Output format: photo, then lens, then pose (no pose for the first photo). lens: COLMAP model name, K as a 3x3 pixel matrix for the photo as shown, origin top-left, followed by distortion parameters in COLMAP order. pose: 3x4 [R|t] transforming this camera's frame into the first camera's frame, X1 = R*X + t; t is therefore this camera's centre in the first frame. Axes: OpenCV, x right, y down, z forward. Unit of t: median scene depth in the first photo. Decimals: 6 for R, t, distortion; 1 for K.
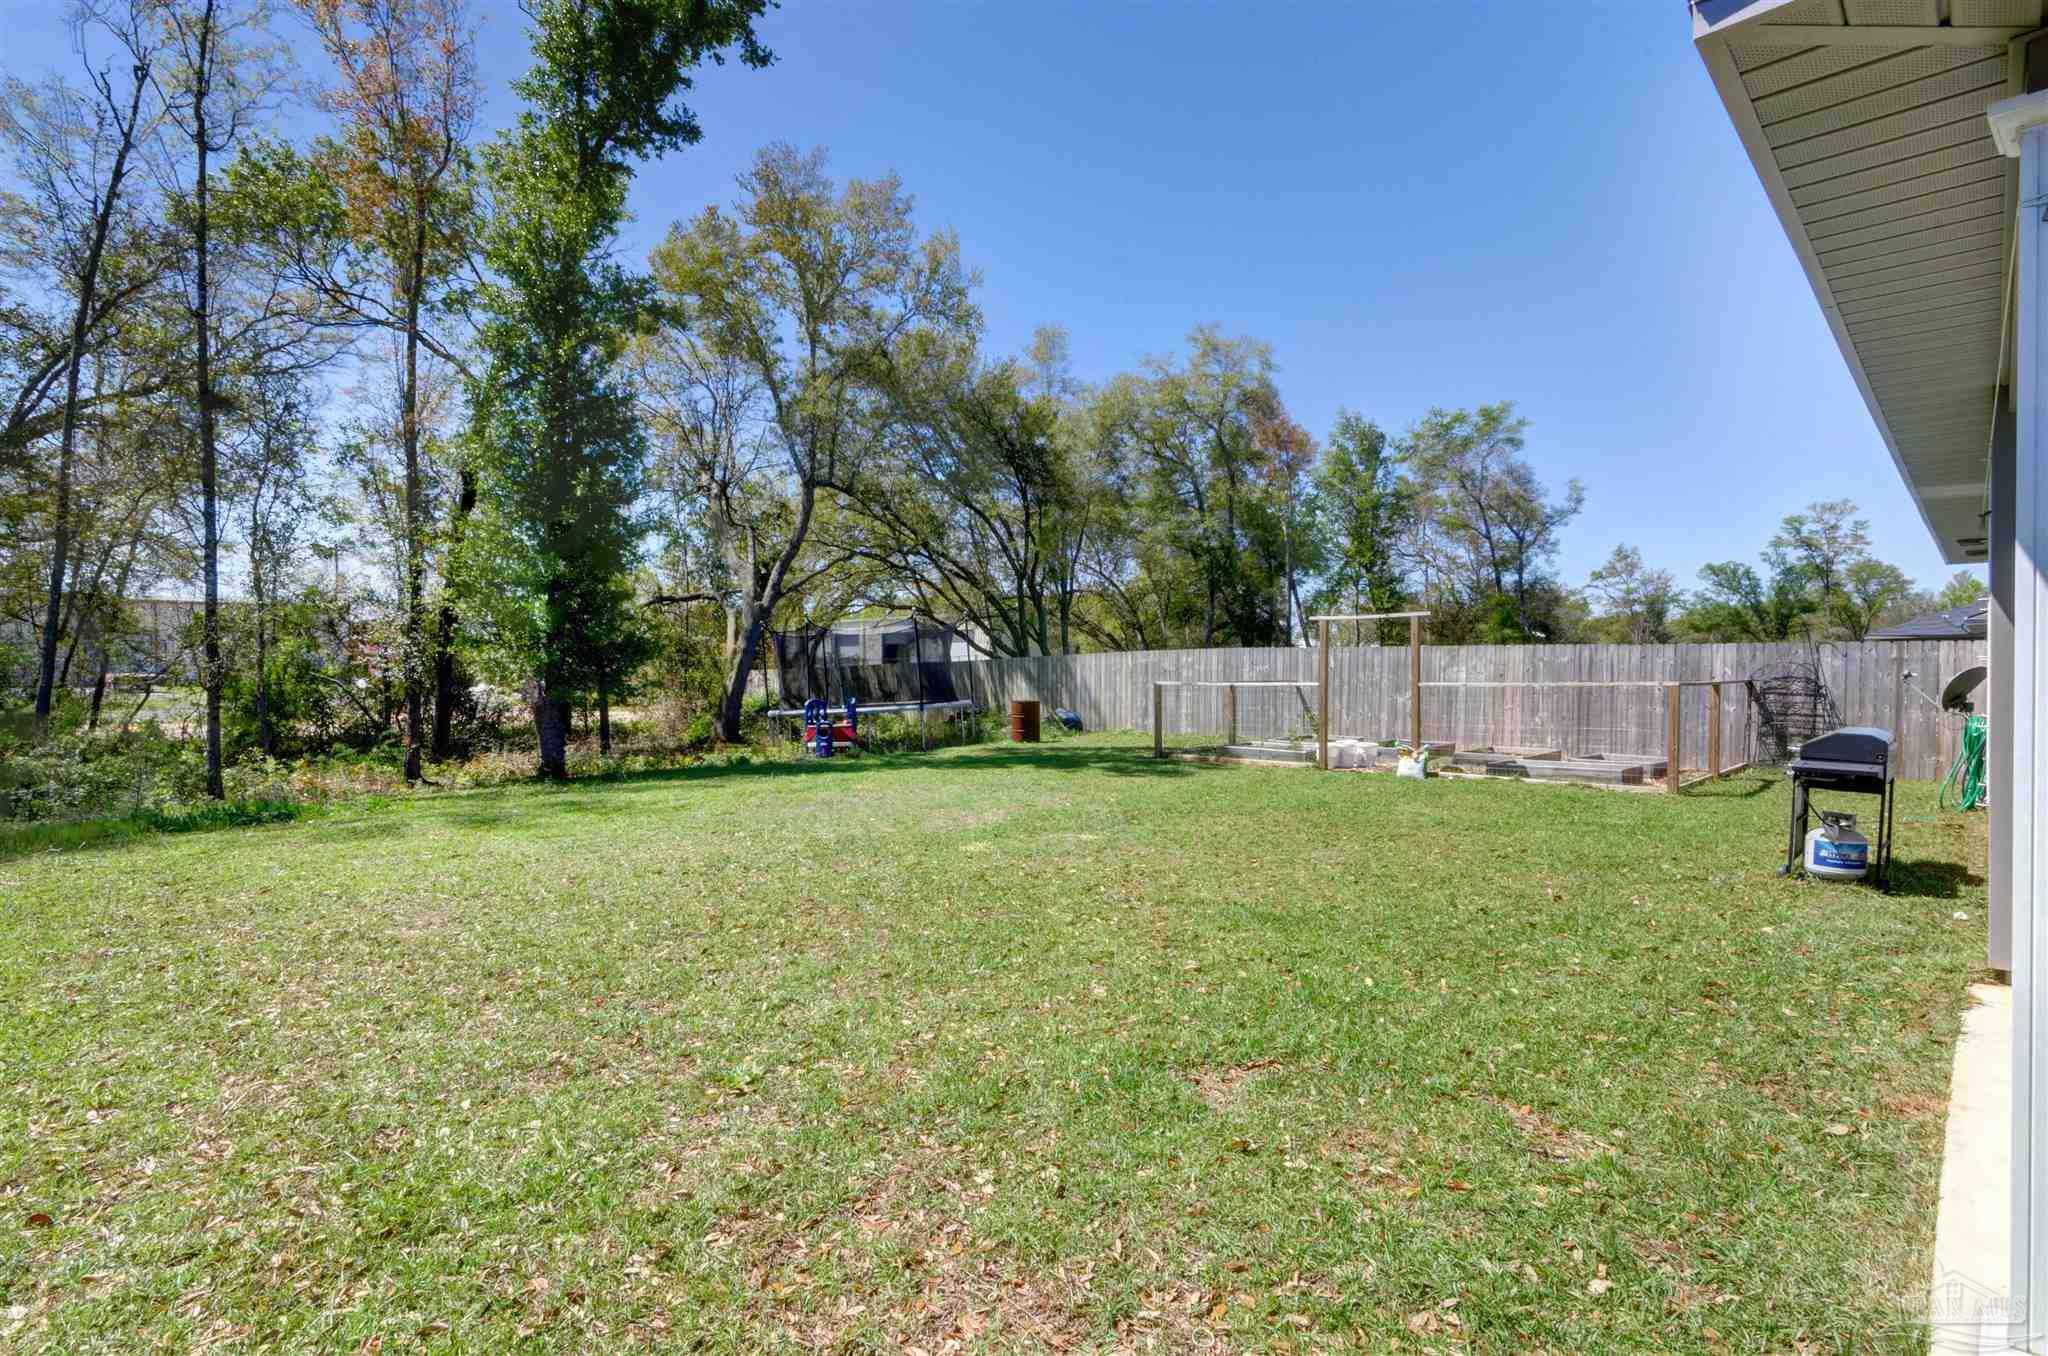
lens RADIAL K [[976.5, 0, 1024.0], [0, 976.5, 678.0], [0, 0, 1]] dist [0.002455, -0.000616]
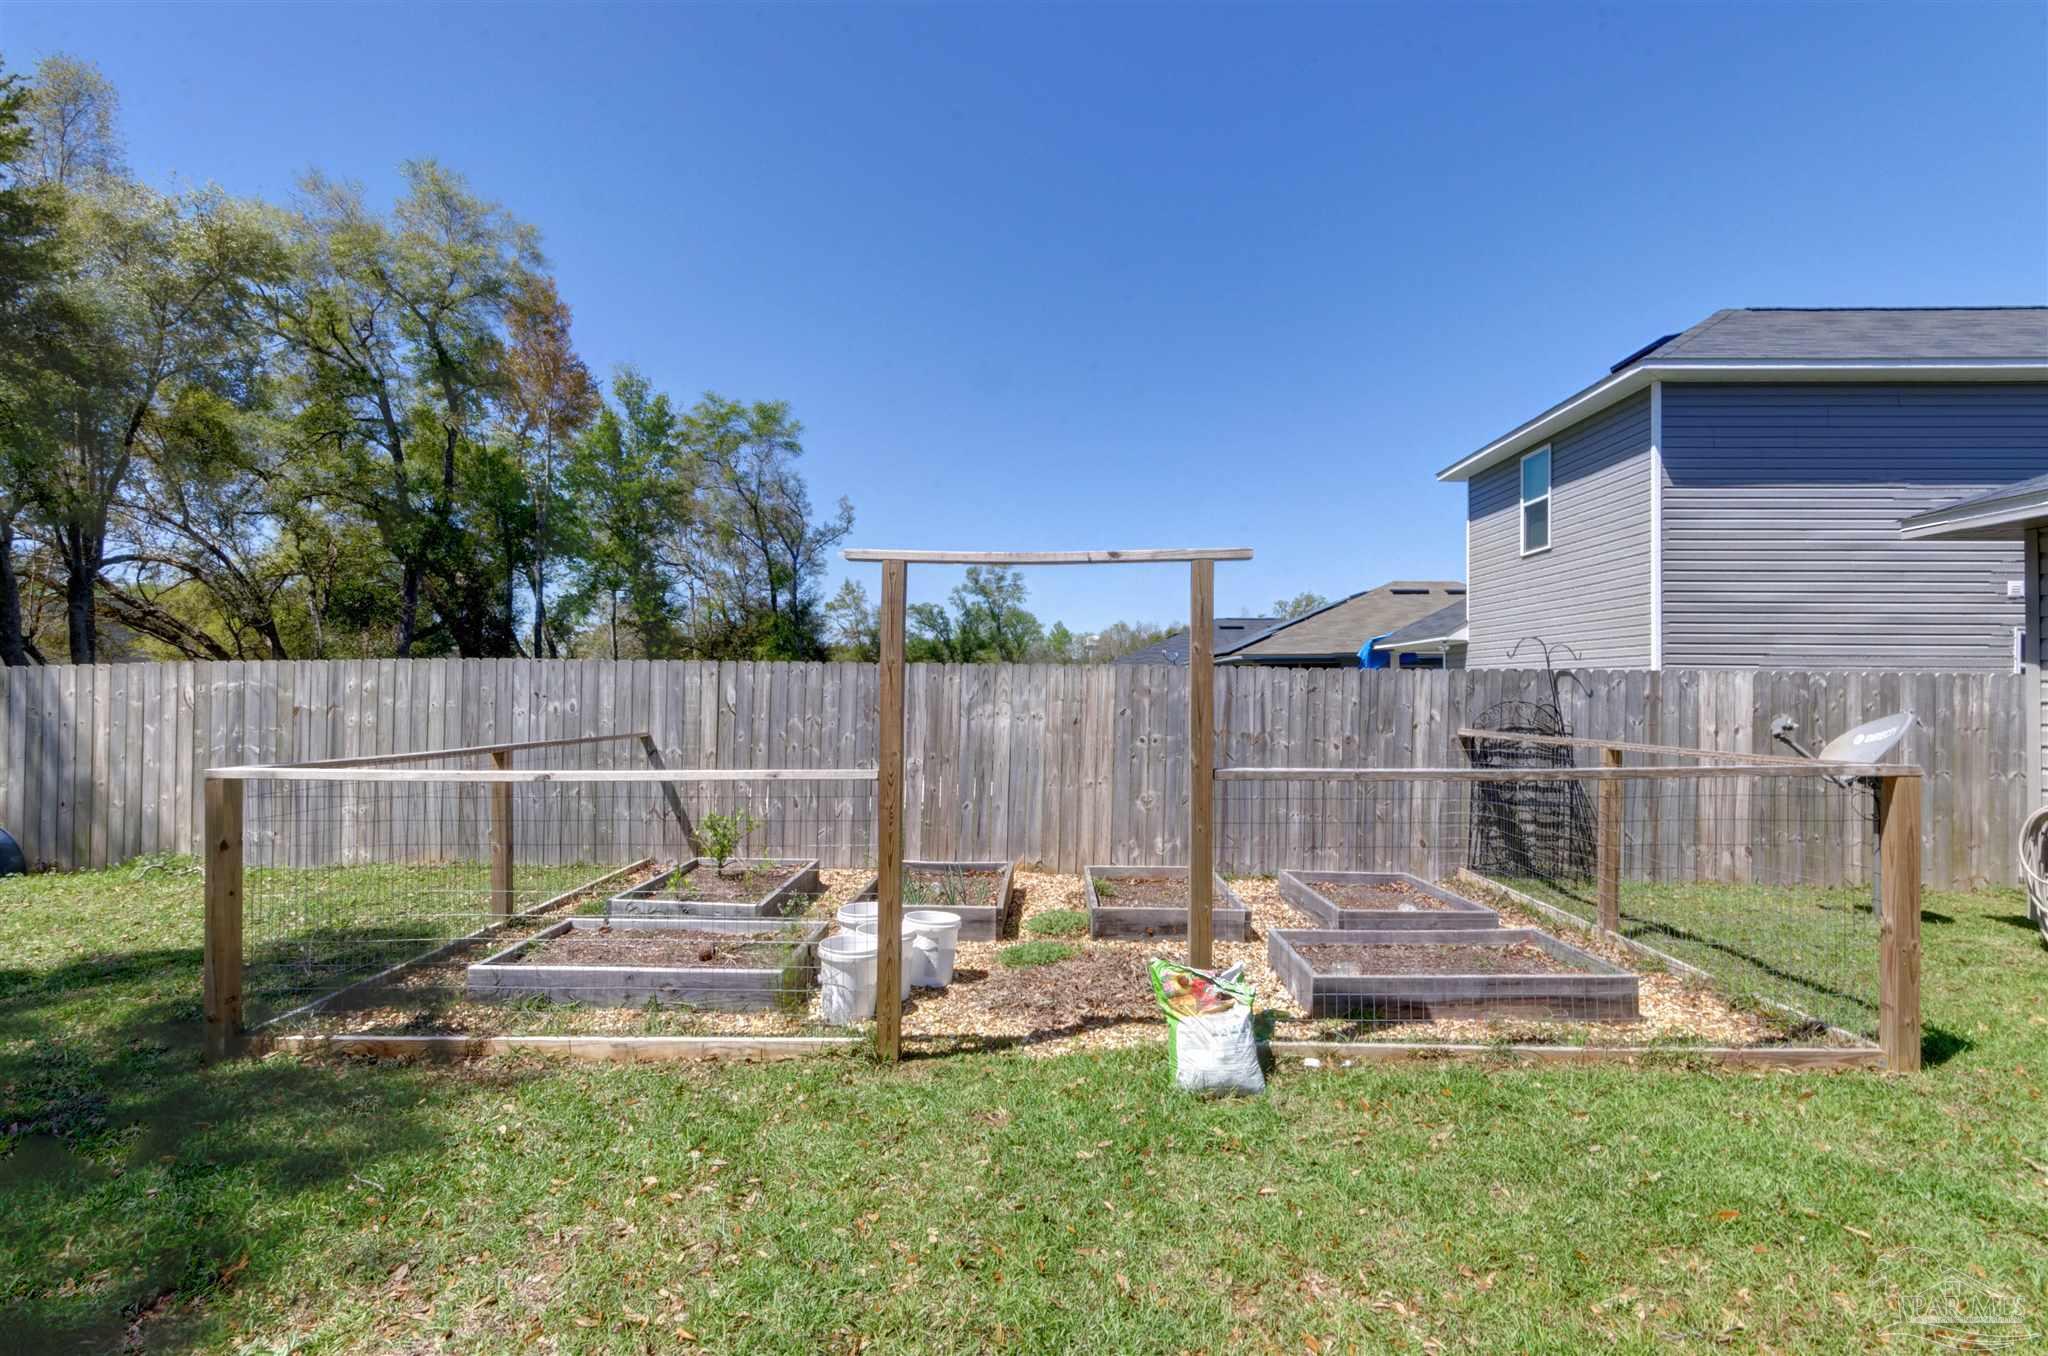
lens RADIAL K [[976.5, 0, 1024.0], [0, 976.5, 678.0], [0, 0, 1]] dist [0.002455, -0.000616]
pose [[0.725103, 0.015367, 0.688469, 0.065977], [0.001706, 0.999708, -0.024110, -0.008361], [-0.688639, 0.018656, 0.724865, 0.390350]]
